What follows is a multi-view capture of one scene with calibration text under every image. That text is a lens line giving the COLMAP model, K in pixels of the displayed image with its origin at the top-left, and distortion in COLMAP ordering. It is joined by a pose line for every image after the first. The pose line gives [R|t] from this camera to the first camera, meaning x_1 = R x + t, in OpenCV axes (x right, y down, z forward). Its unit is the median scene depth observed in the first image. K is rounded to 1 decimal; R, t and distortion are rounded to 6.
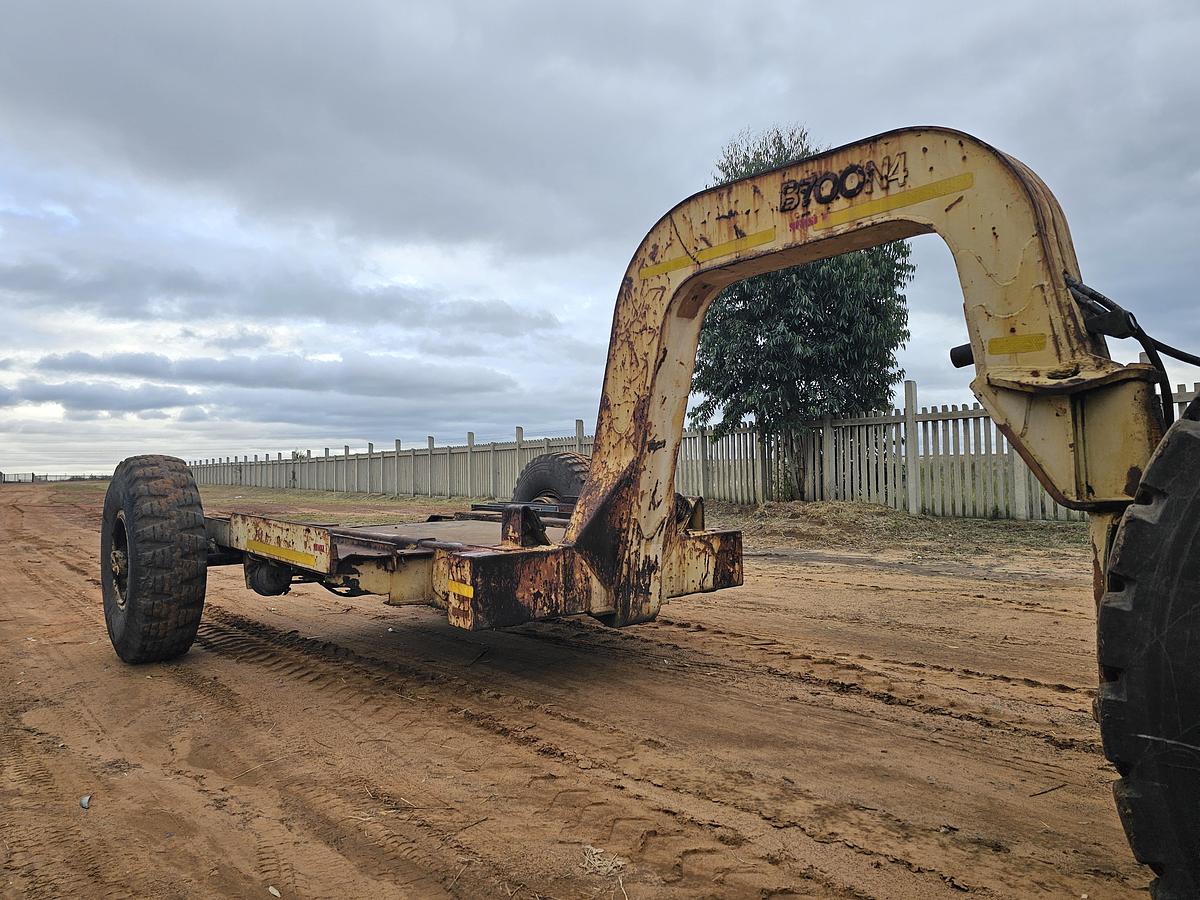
lens RADIAL K [[794.5, 0, 600.0], [0, 794.5, 450.0], [0, 0, 1]] dist [0.065561, -0.060088]
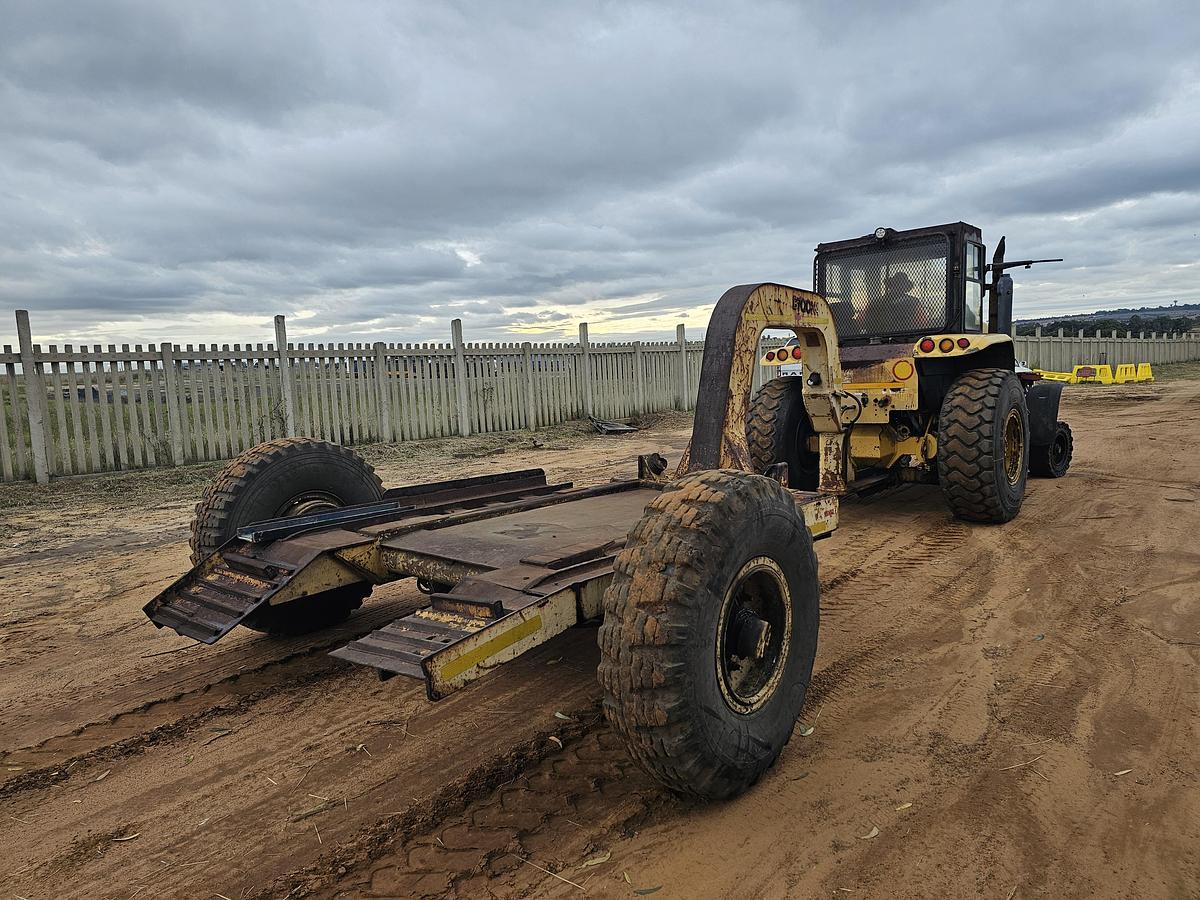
lens RADIAL K [[794.5, 0, 600.0], [0, 794.5, 450.0], [0, 0, 1]] dist [0.065561, -0.060088]
pose [[-0.171839, -0.081287, 0.981766, -1.886710], [0.008562, 0.996429, 0.084000, -0.107884], [-0.985088, 0.022840, -0.170529, 1.949851]]
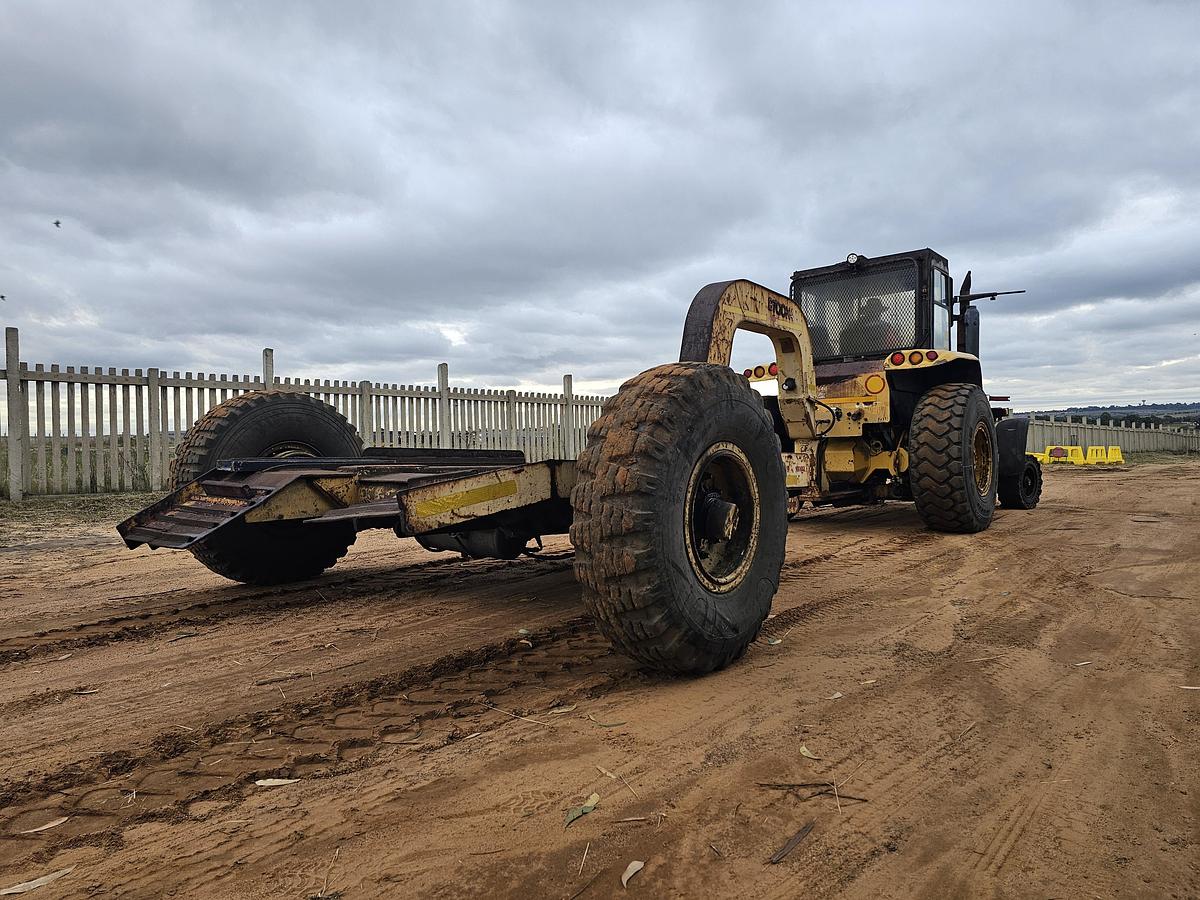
lens RADIAL K [[794.5, 0, 600.0], [0, 794.5, 450.0], [0, 0, 1]] dist [0.065561, -0.060088]
pose [[-0.192550, 0.016506, 0.981148, -1.934818], [-0.018499, 0.999620, -0.020447, 0.155843], [-0.981113, -0.022087, -0.192171, 1.948135]]
